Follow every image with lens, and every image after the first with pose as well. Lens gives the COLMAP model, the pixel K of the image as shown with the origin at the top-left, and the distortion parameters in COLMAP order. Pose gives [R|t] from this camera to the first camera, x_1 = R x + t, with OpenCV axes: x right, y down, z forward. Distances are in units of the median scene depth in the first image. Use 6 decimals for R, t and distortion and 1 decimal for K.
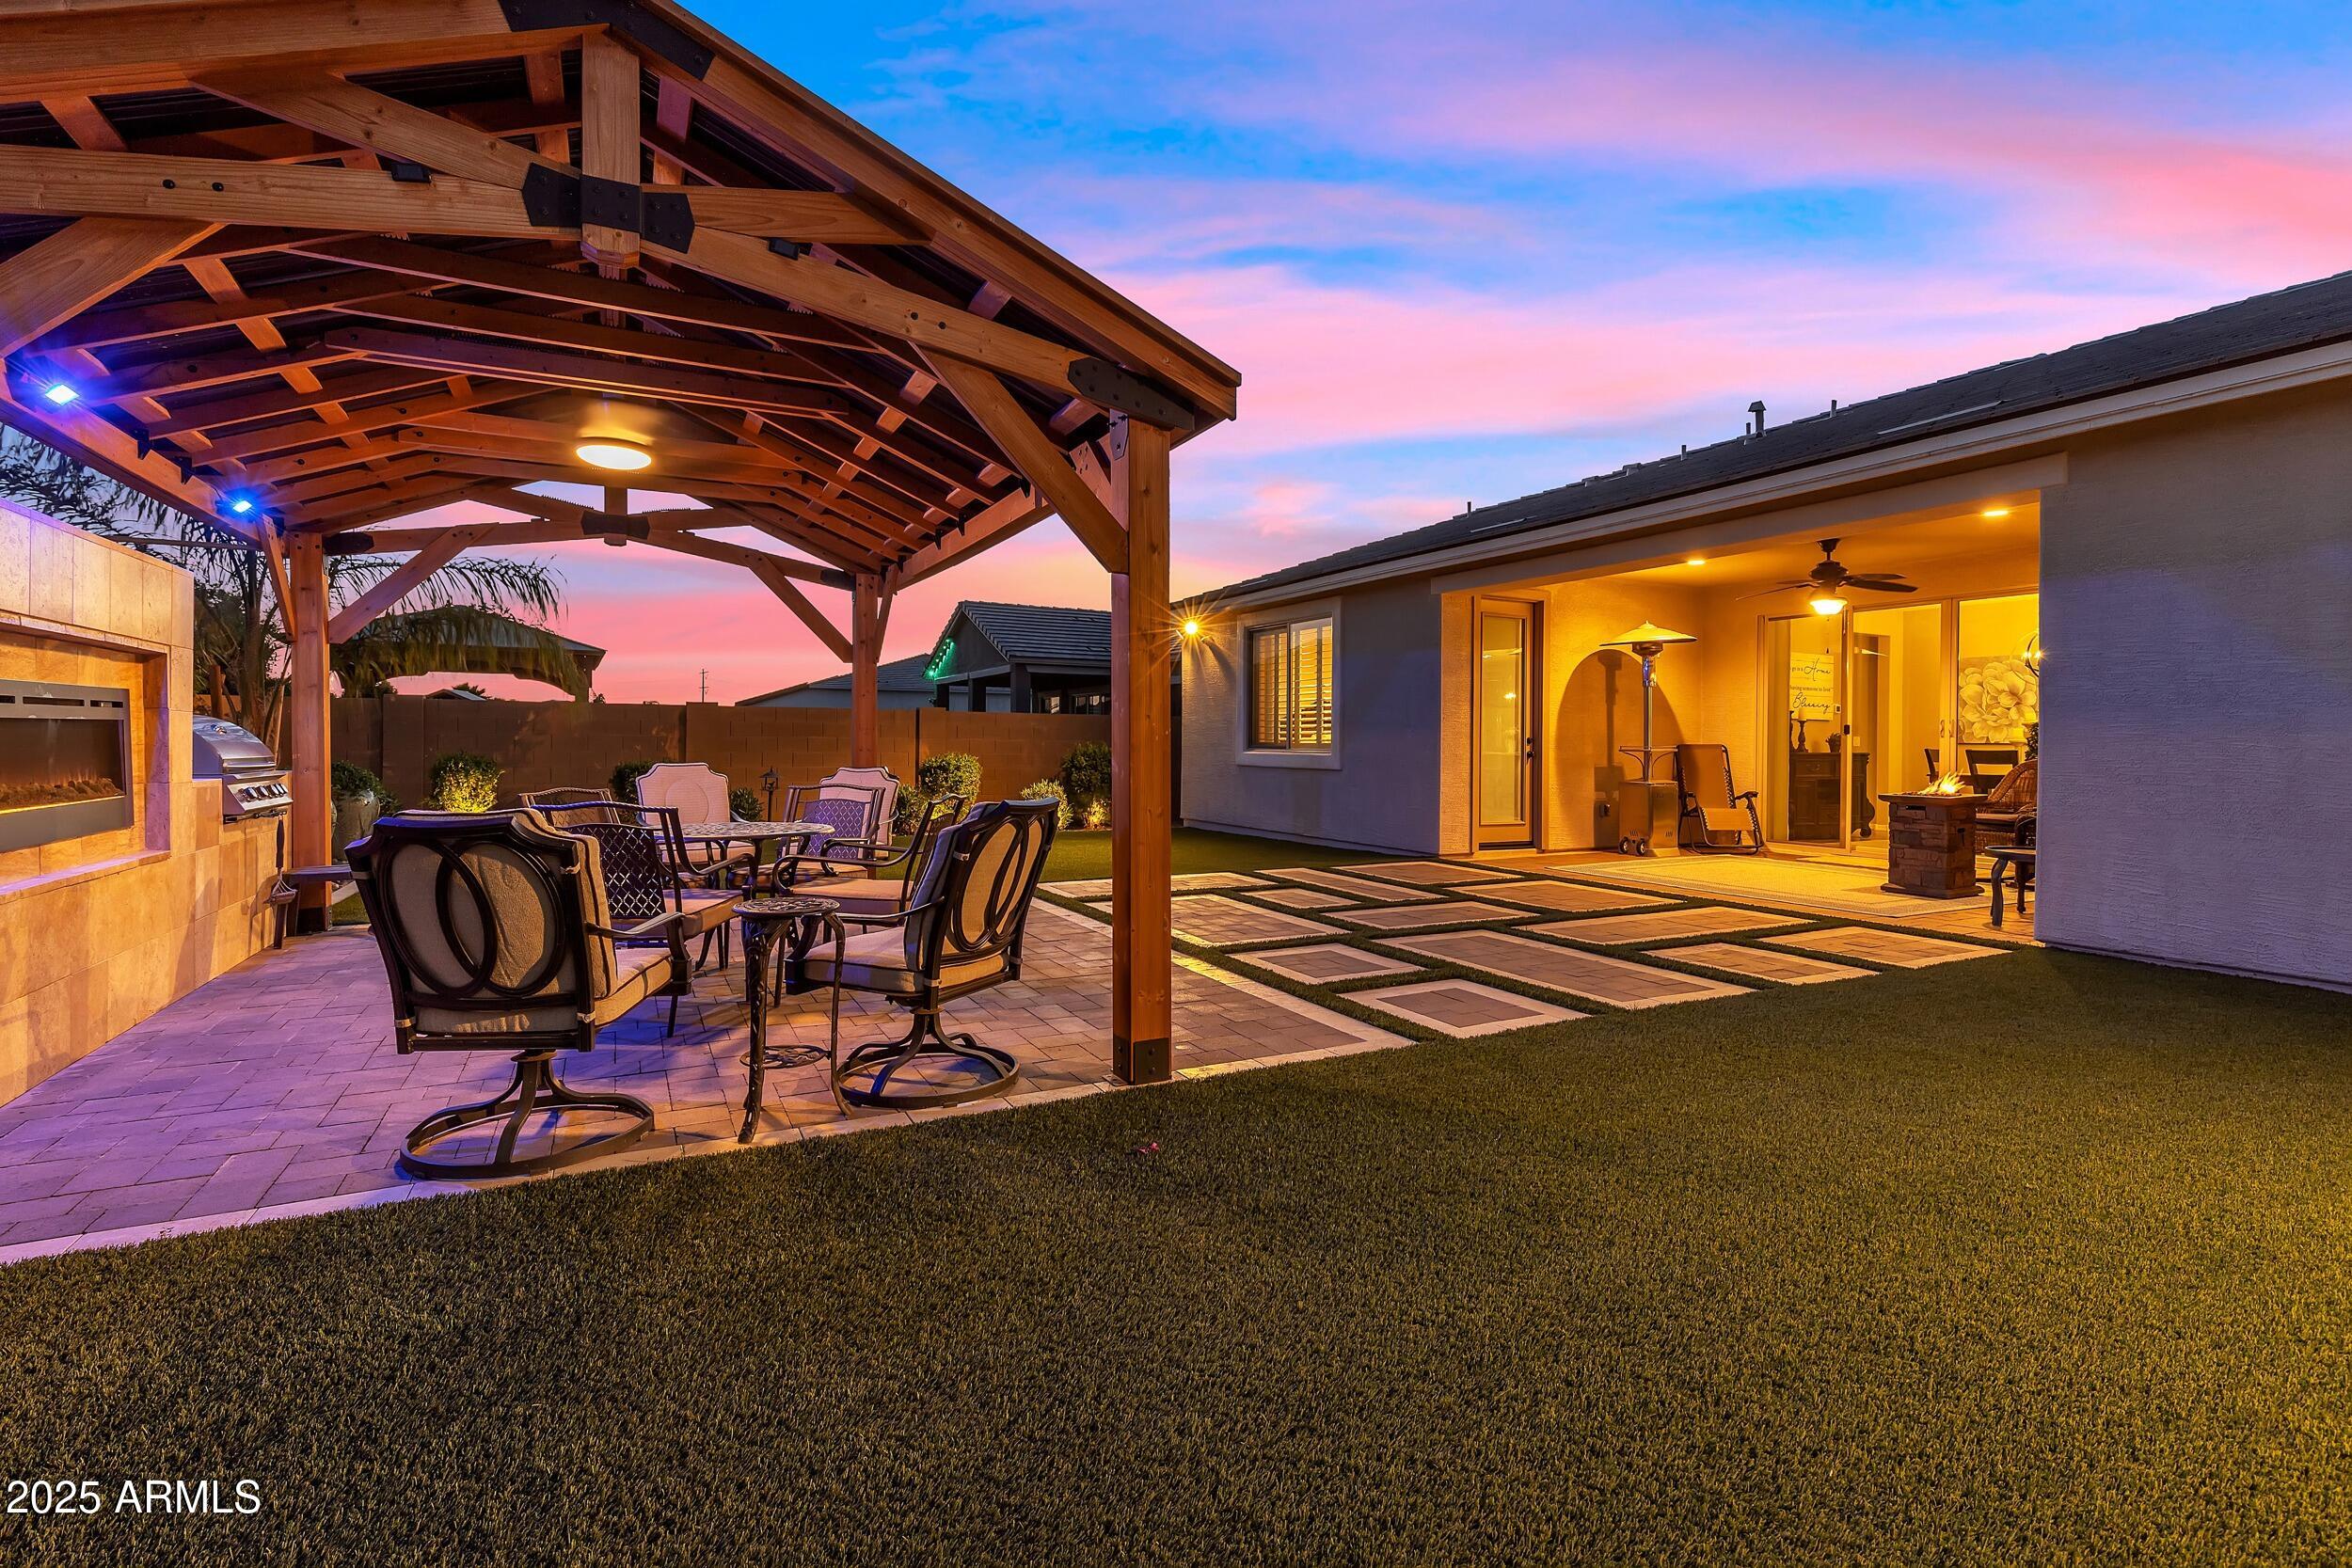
lens RADIAL K [[1090.1, 0, 1173.3], [0, 1090.1, 743.9], [0, 0, 1]] dist [0.004613, 0.000050]
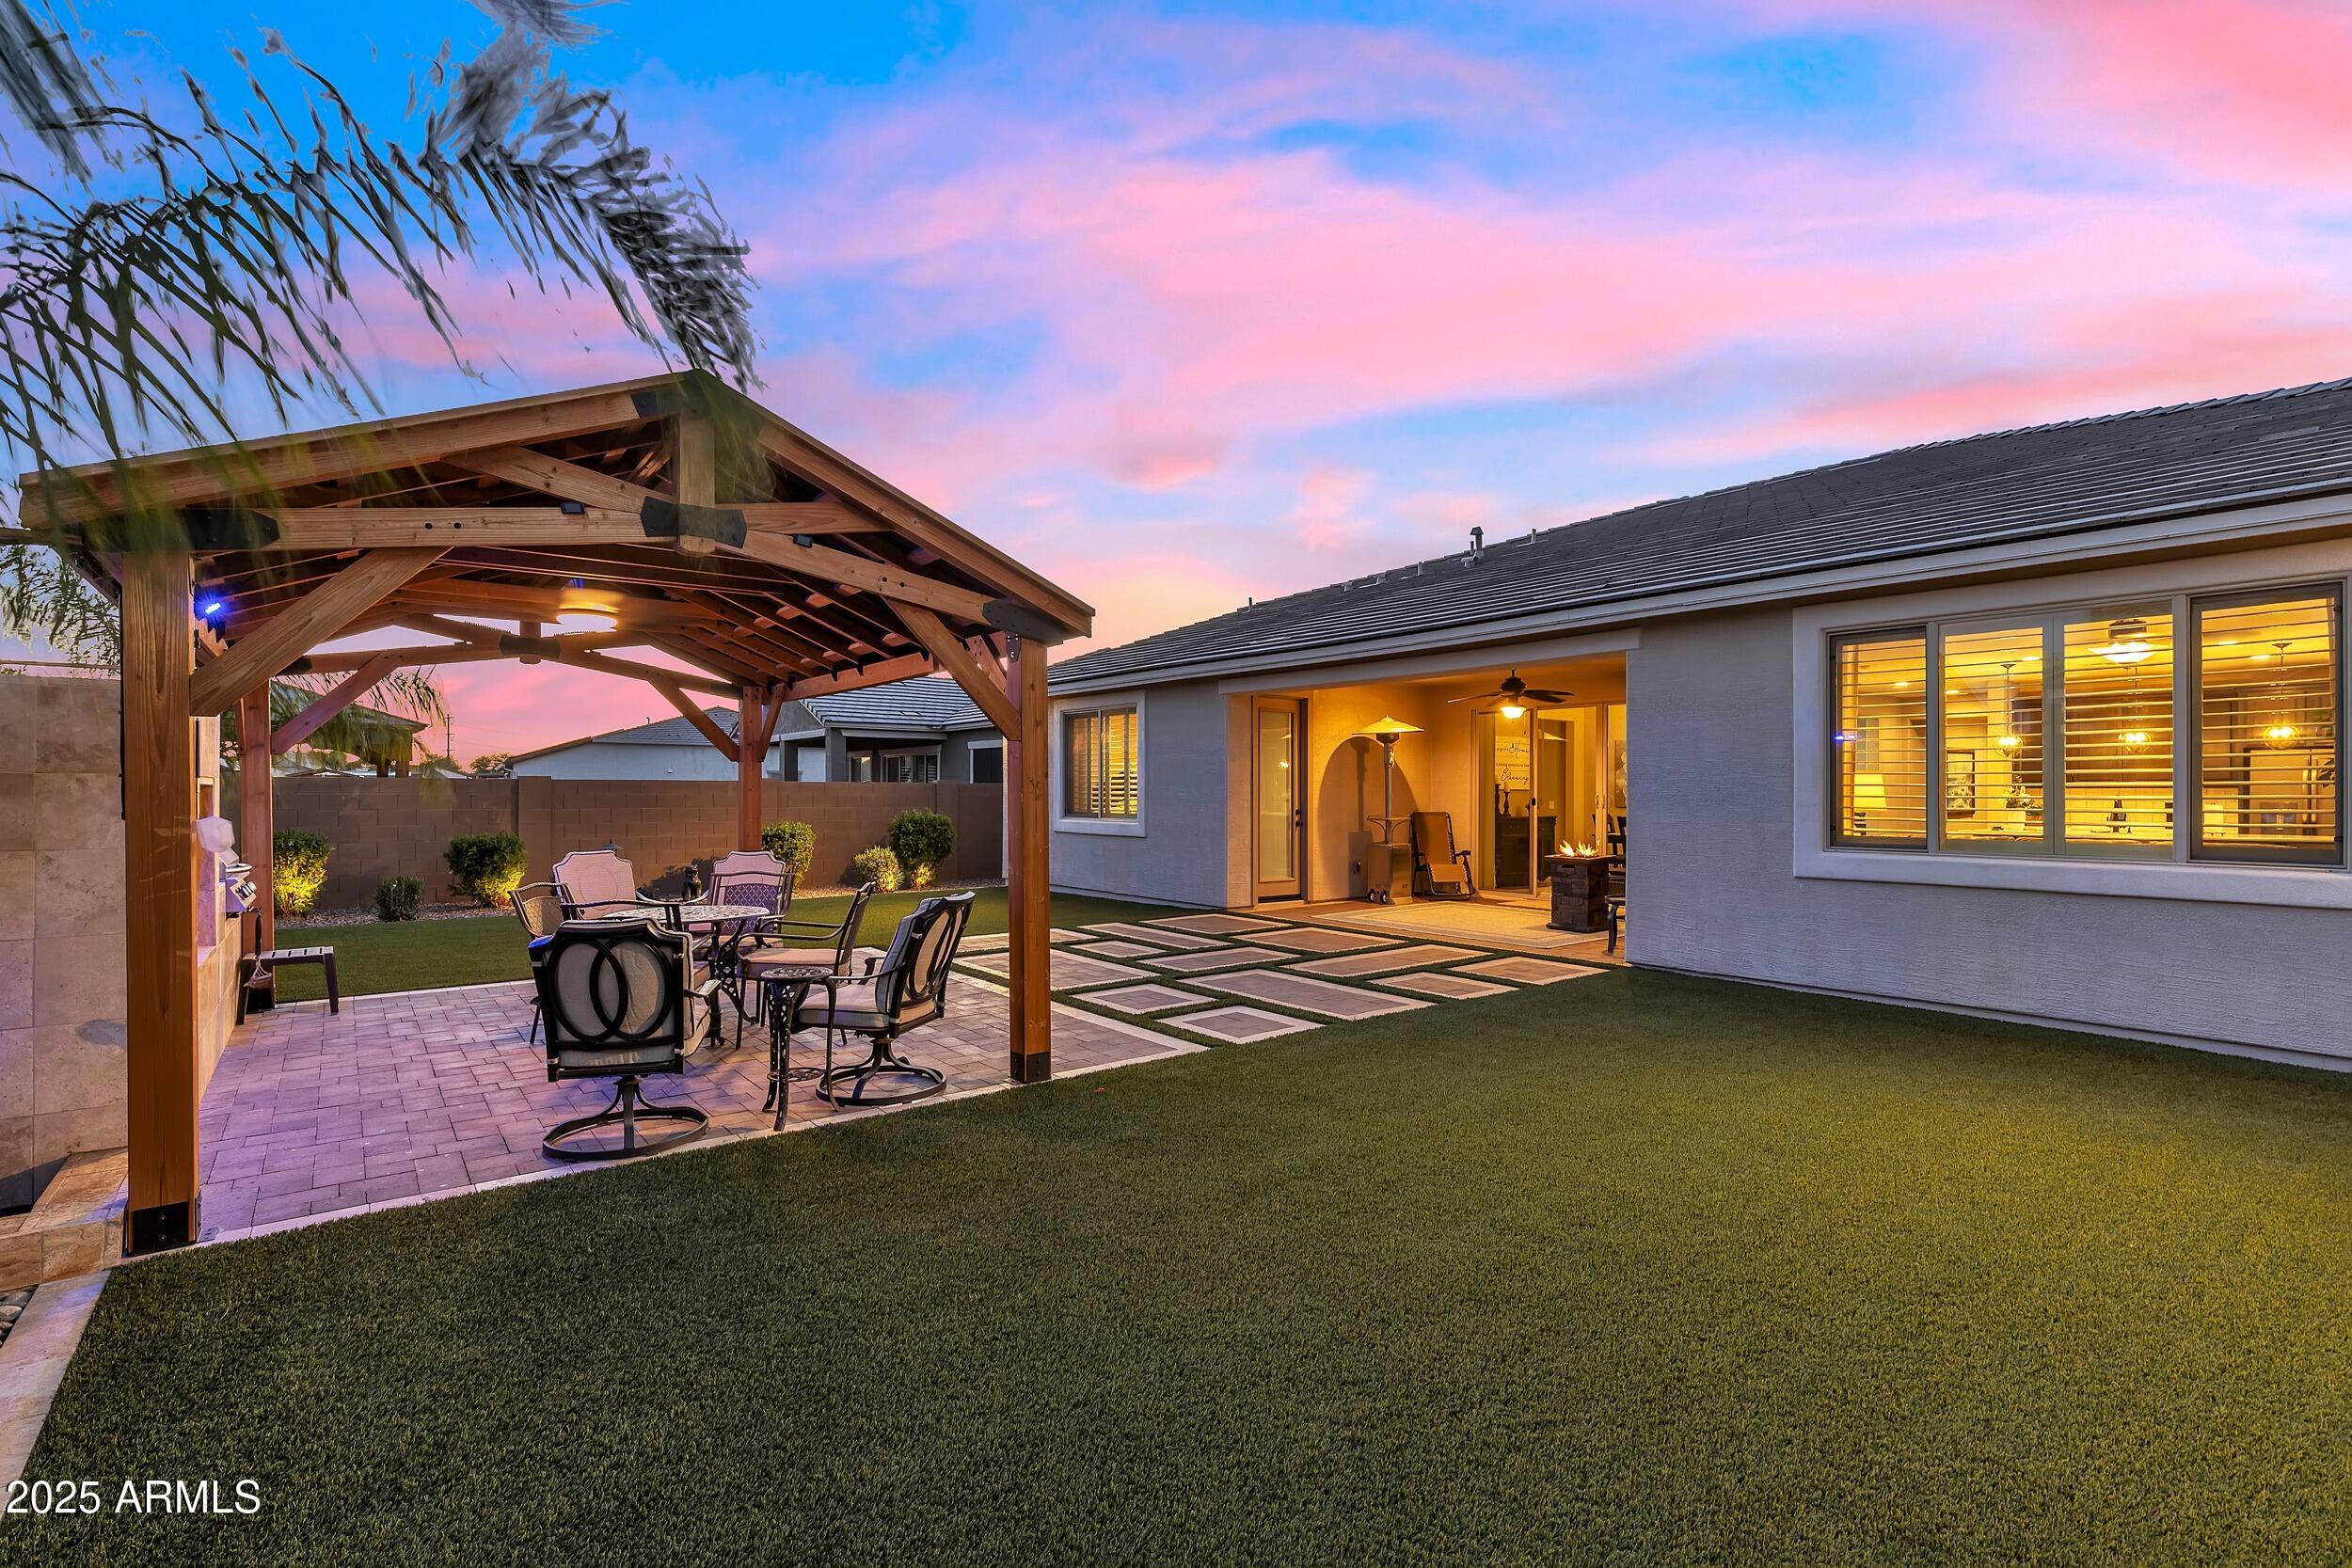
lens RADIAL K [[1073.5, 0, 1175.5], [0, 1073.5, 777.5], [0, 0, 1]] dist [0.002138, 0.000323]
pose [[0.981871, -0.003875, 0.189512, -0.090879], [0.006113, 0.999918, -0.011226, -0.071919], [-0.189453, 0.012181, 0.981814, -0.393607]]
